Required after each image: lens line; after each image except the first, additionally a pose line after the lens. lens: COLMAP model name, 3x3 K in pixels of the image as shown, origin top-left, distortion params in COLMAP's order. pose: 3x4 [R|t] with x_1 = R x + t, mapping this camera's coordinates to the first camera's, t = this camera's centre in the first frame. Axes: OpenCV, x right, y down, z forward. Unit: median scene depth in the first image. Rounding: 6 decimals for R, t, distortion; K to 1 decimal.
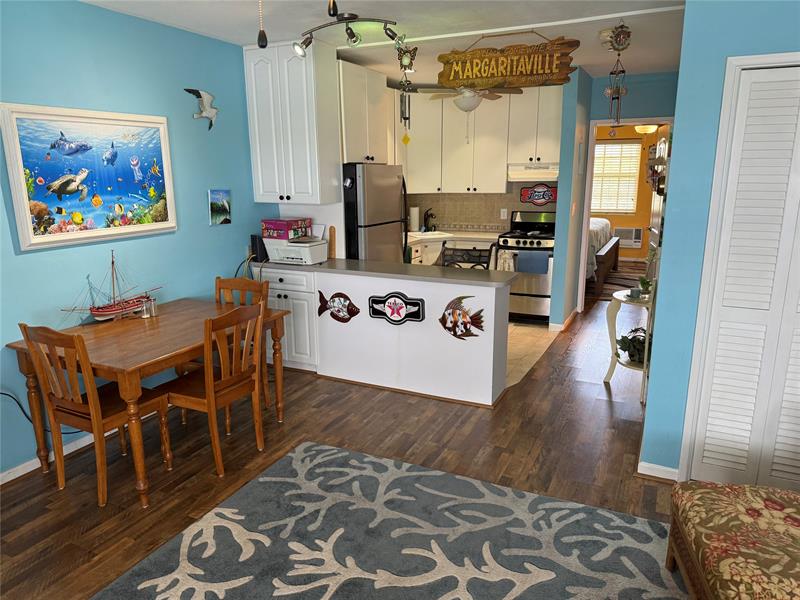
lens RADIAL K [[565.8, 0, 402.1], [0, 565.8, 304.4], [0, 0, 1]] dist [0.025178, -0.006220]
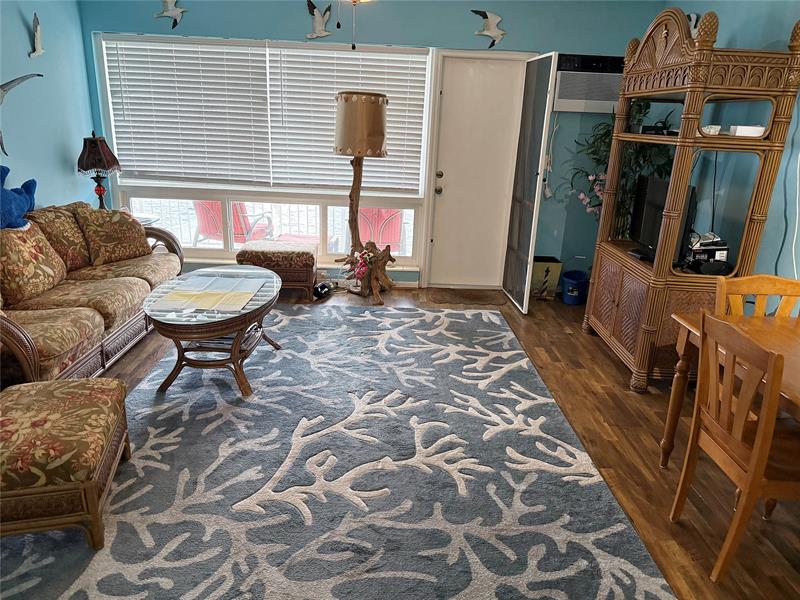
lens RADIAL K [[565.8, 0, 401.2], [0, 565.8, 297.3], [0, 0, 1]] dist [0.025178, -0.006220]
pose [[-0.888264, 0.110570, -0.445827, 0.379971], [-0.138248, 0.861236, 0.489040, -0.337330], [0.438036, 0.496031, -0.749719, 1.565057]]
